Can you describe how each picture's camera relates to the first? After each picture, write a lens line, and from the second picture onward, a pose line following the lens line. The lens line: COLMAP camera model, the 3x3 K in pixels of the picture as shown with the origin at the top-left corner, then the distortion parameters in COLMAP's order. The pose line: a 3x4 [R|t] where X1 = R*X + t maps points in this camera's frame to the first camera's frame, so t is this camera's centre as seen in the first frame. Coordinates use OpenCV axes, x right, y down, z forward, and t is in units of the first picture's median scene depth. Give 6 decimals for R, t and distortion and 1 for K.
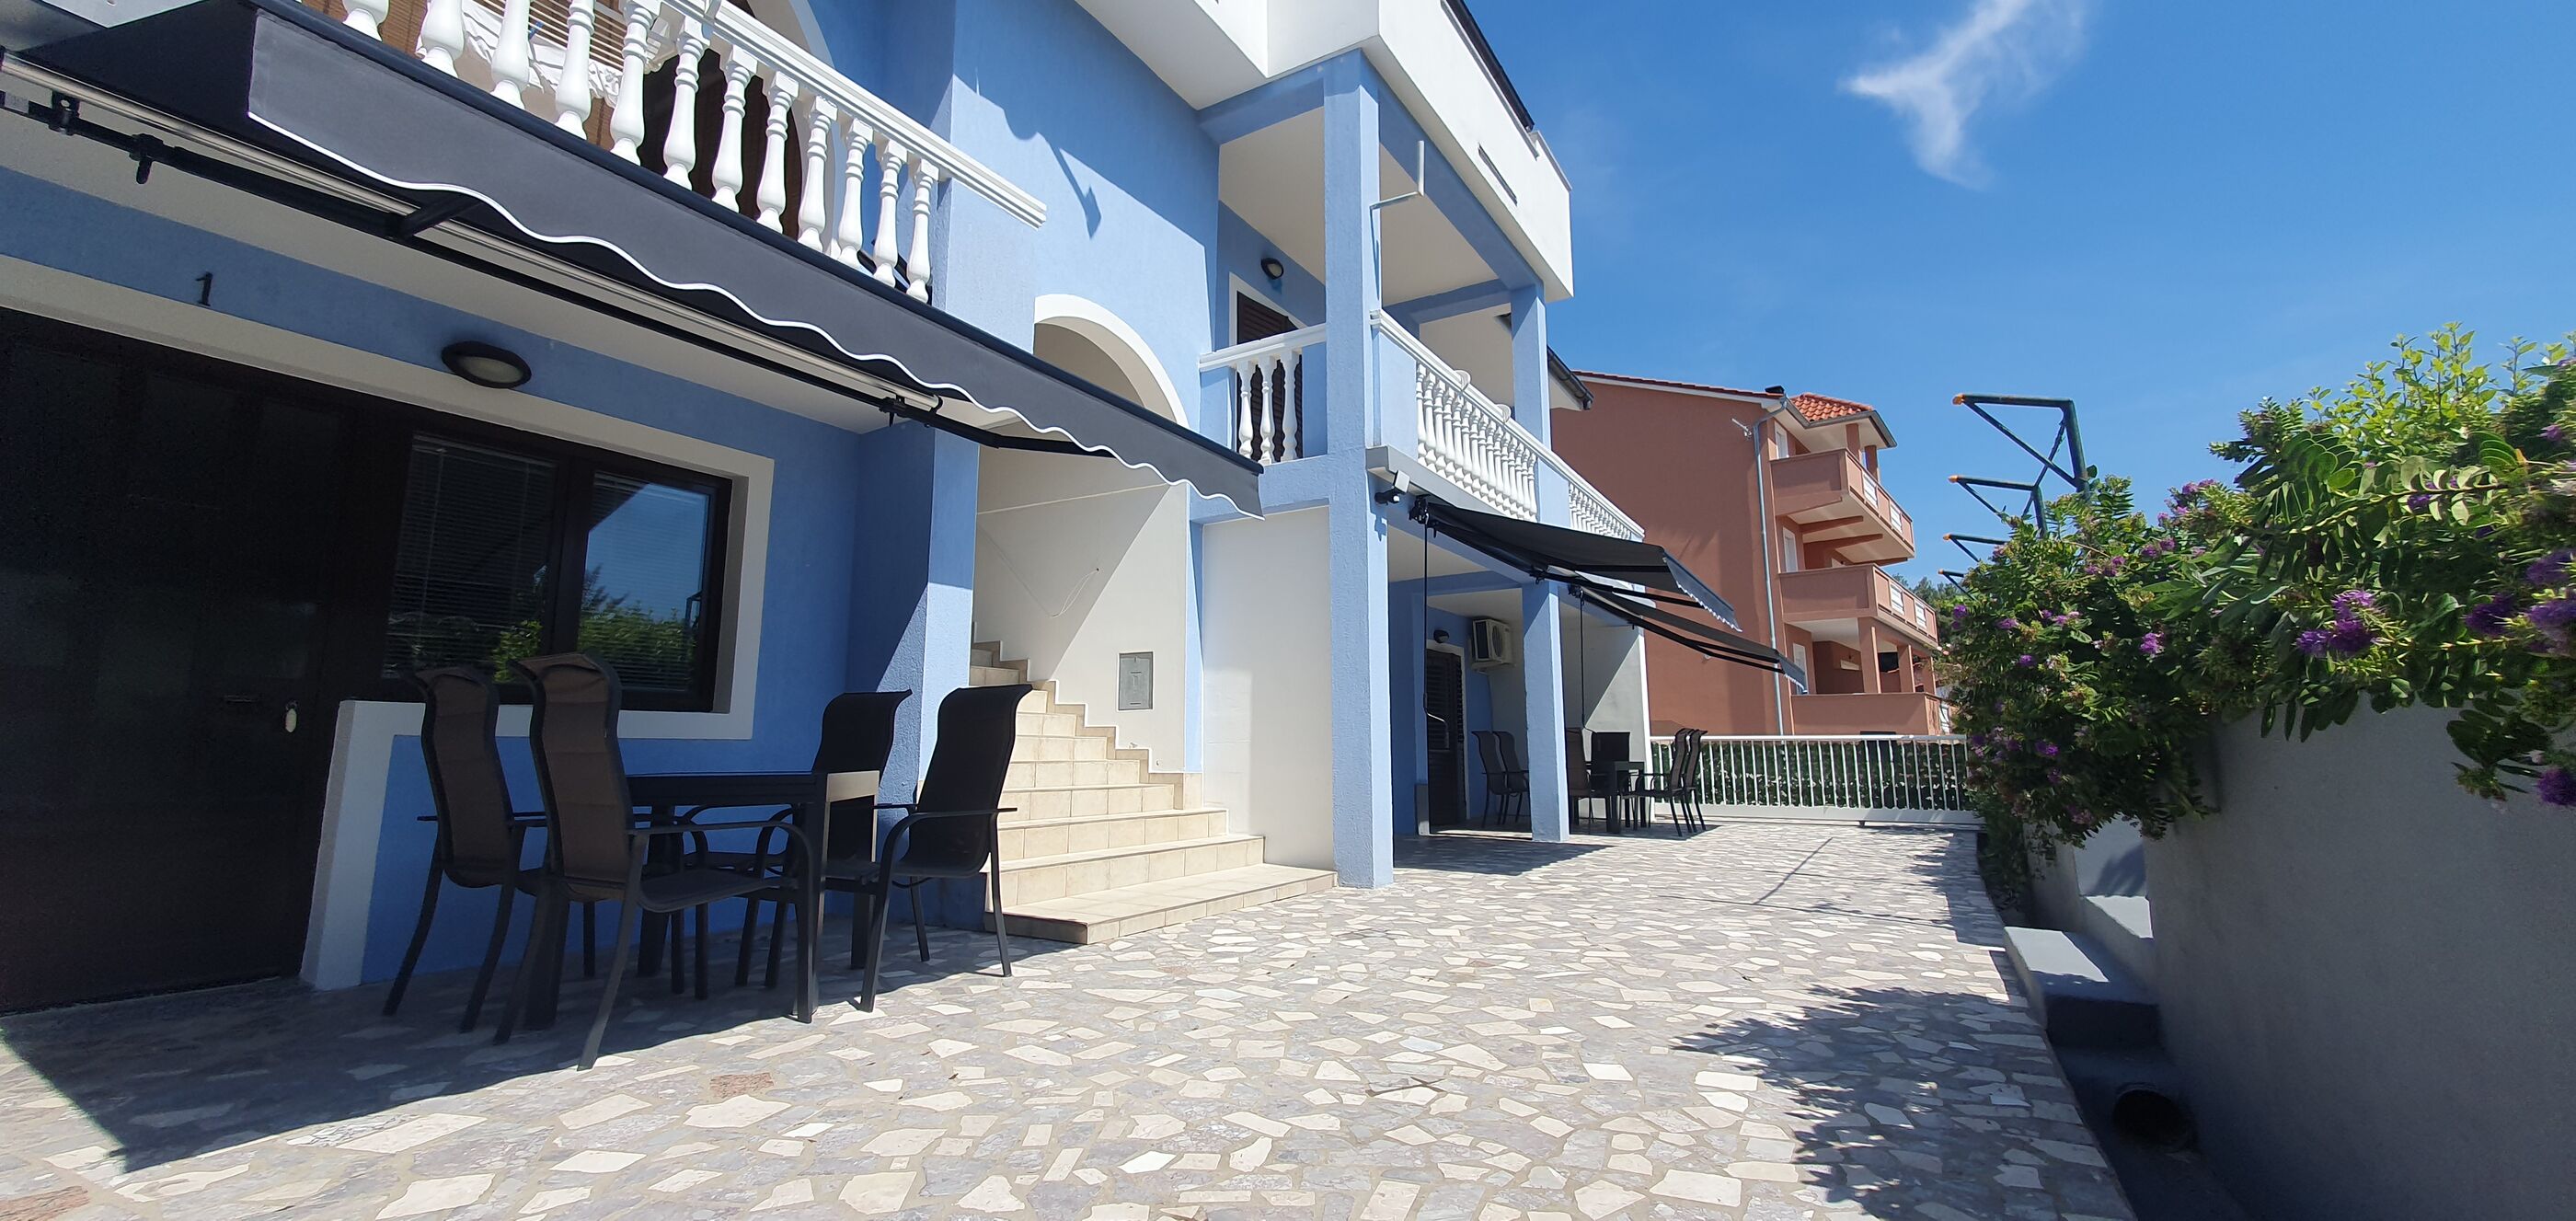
lens RADIAL K [[1015.9, 0, 1294.3], [0, 1015.9, 600.8], [0, 0, 1]] dist [0.004776, -0.000410]
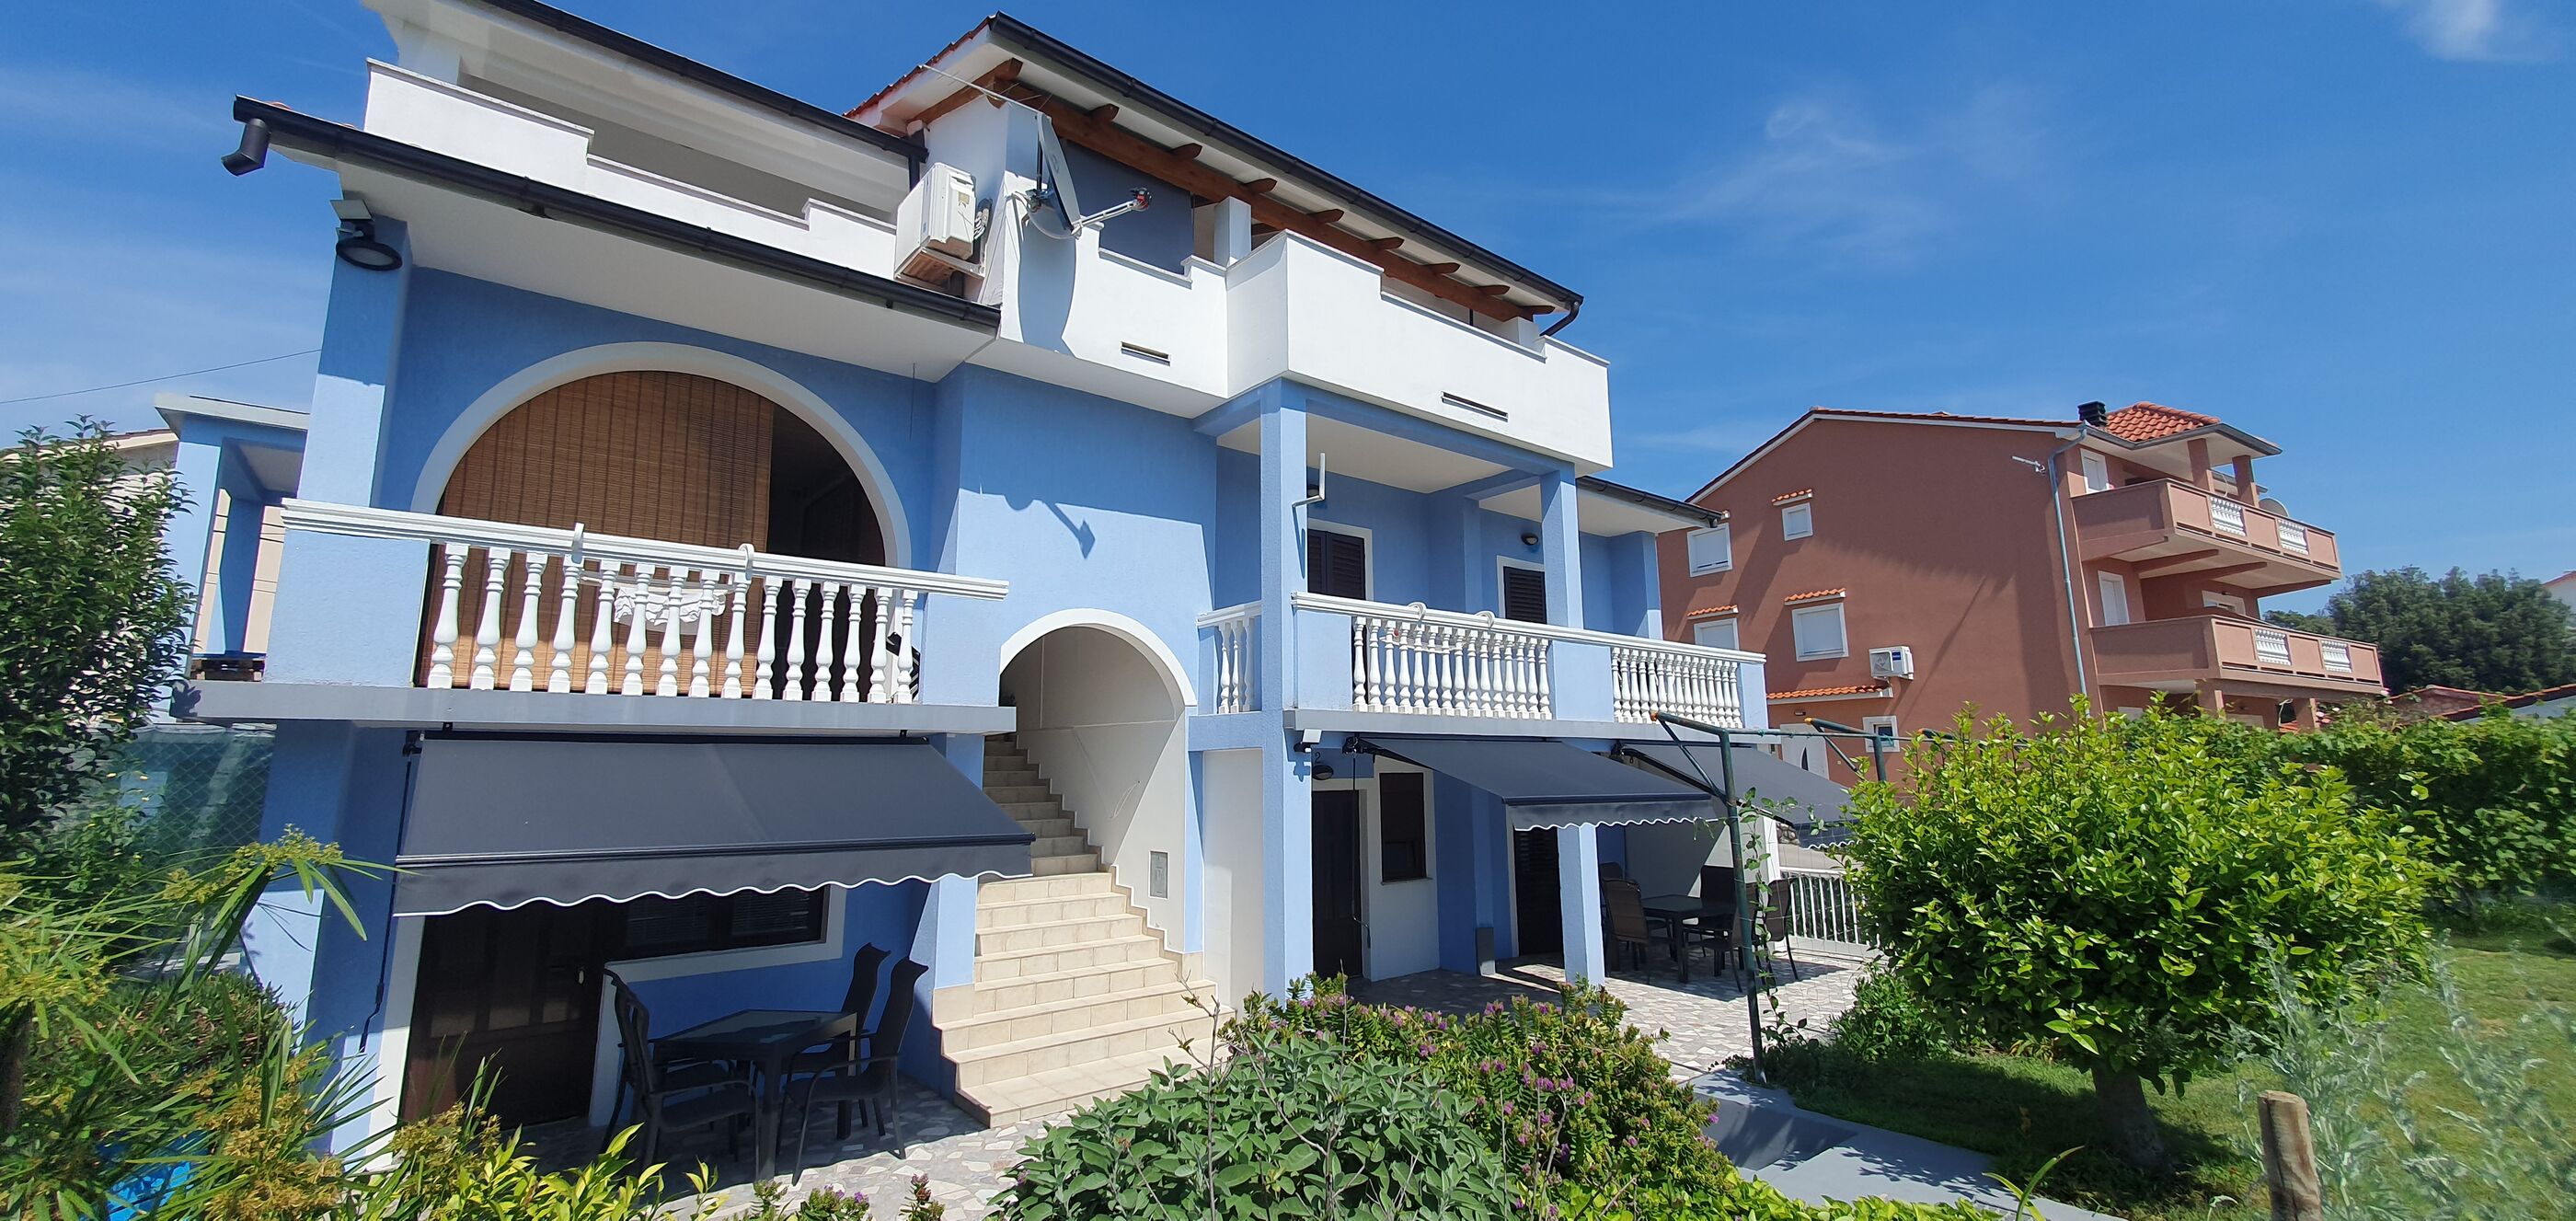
lens RADIAL K [[1015.9, 0, 1294.3], [0, 1015.9, 600.8], [0, 0, 1]] dist [0.004776, -0.000410]
pose [[0.936789, -0.057808, -0.345087, 0.866230], [0.054922, 0.998326, -0.018144, -0.430947], [0.345559, -0.001956, 0.938395, -0.288335]]
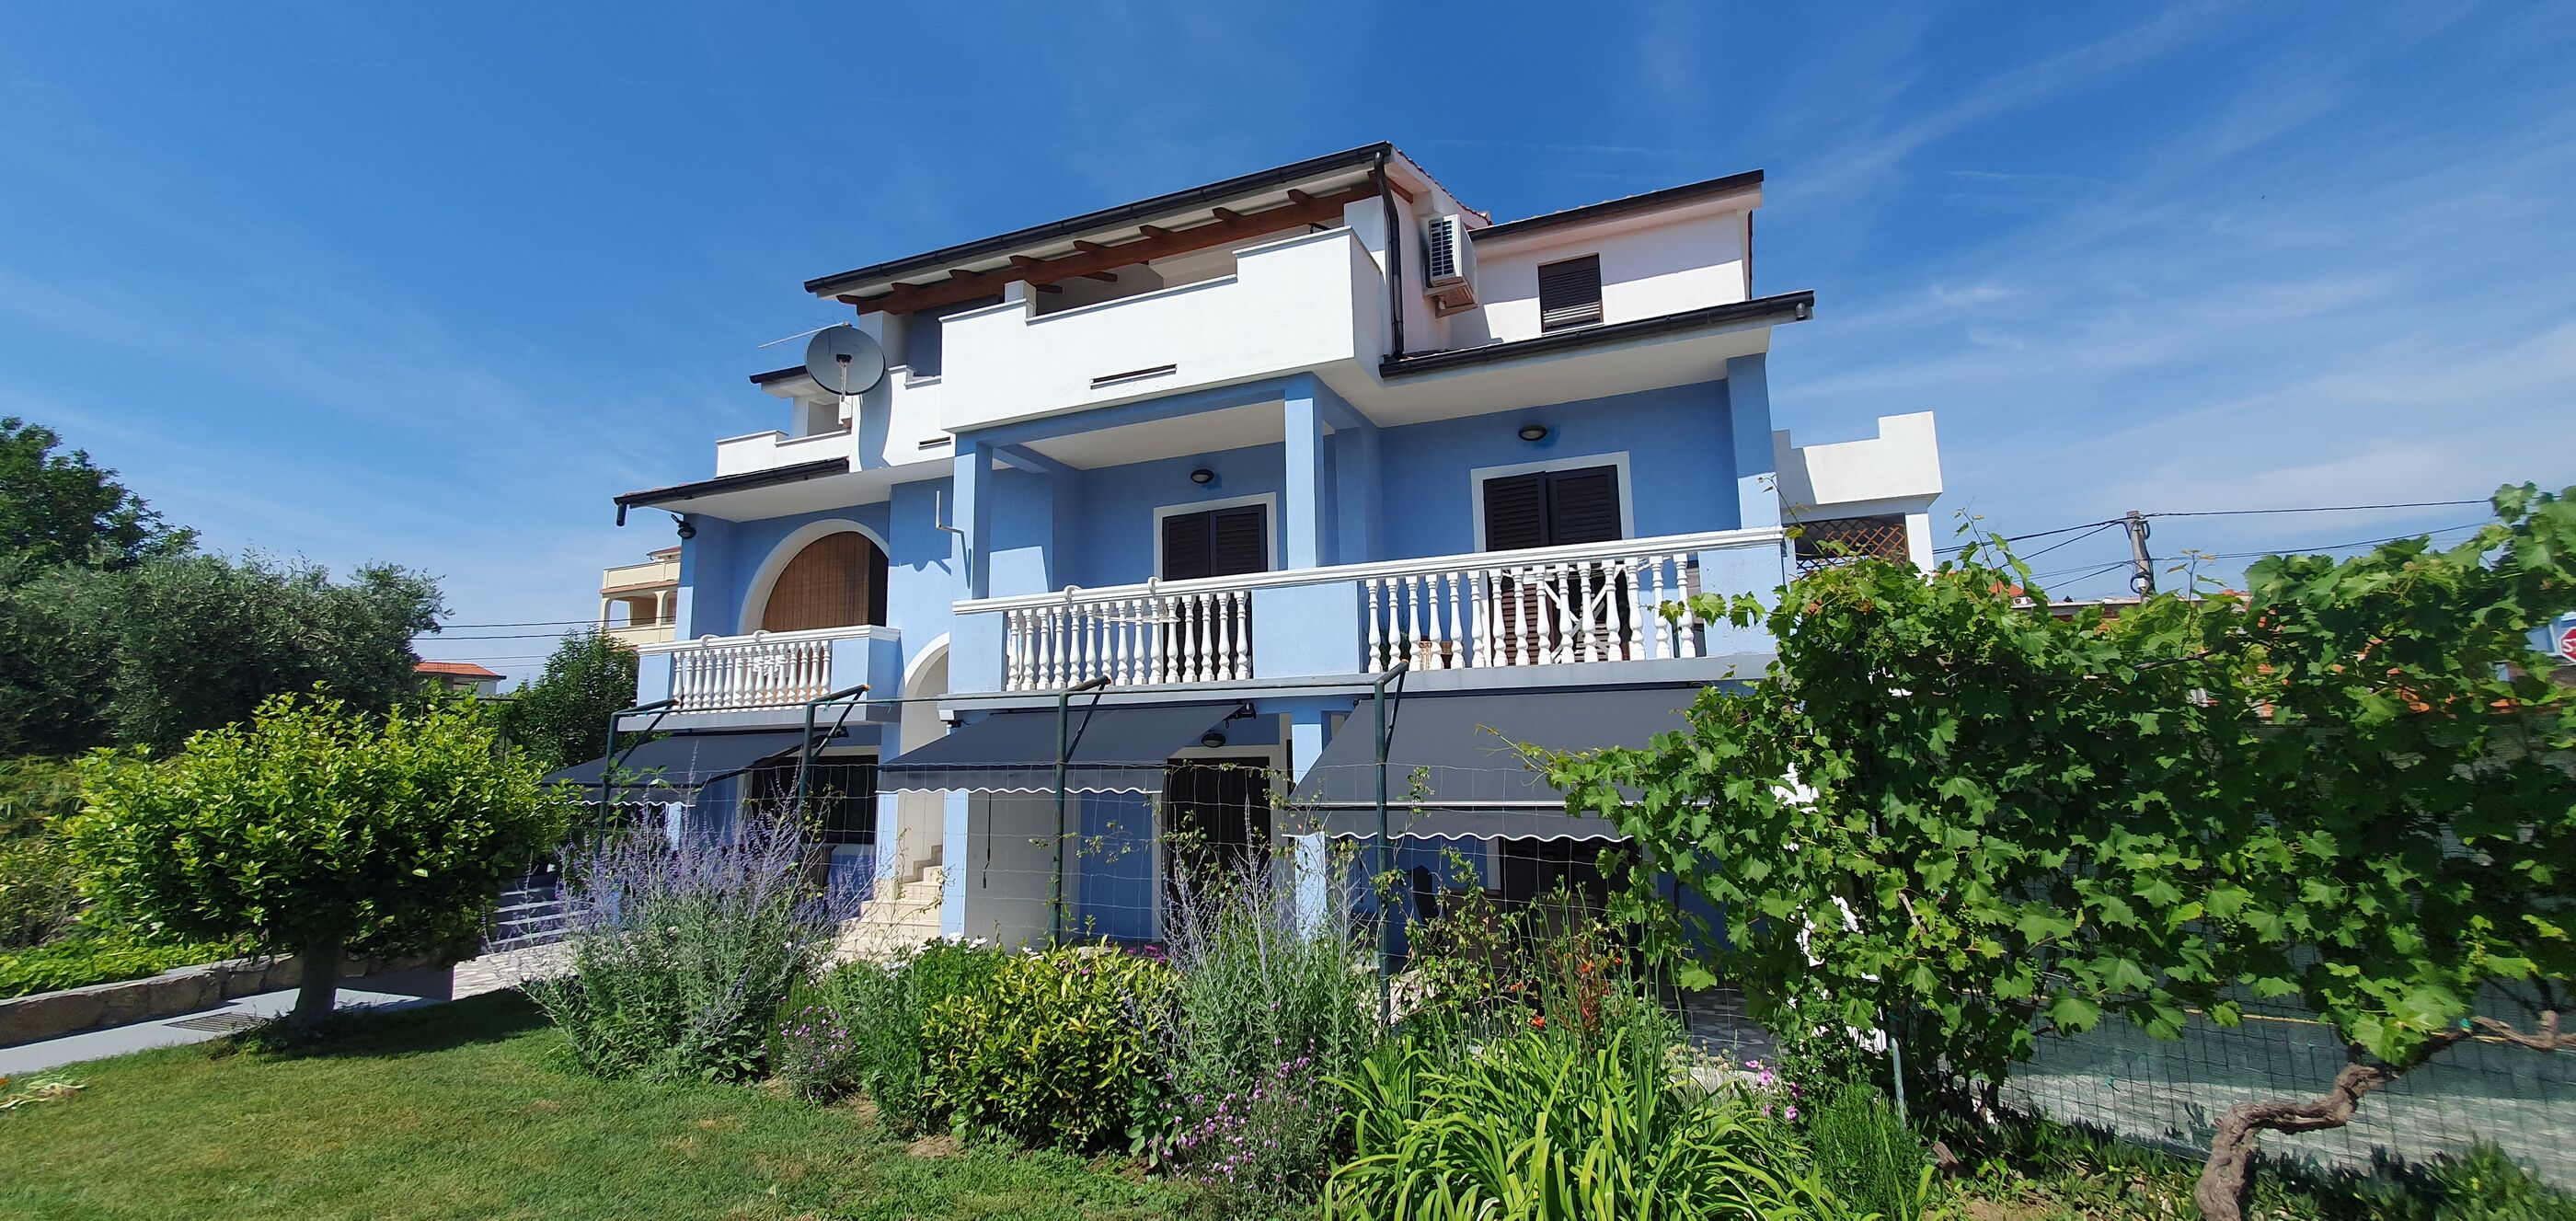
lens RADIAL K [[912.3, 0, 1419.2], [0, 912.3, 599.1], [0, 0, 1]] dist [0.000682, -0.000052]
pose [[0.205756, -0.129595, -0.969984, 2.645738], [0.178147, 0.979591, -0.093090, -0.067845], [0.962252, -0.153646, 0.224643, 2.234607]]
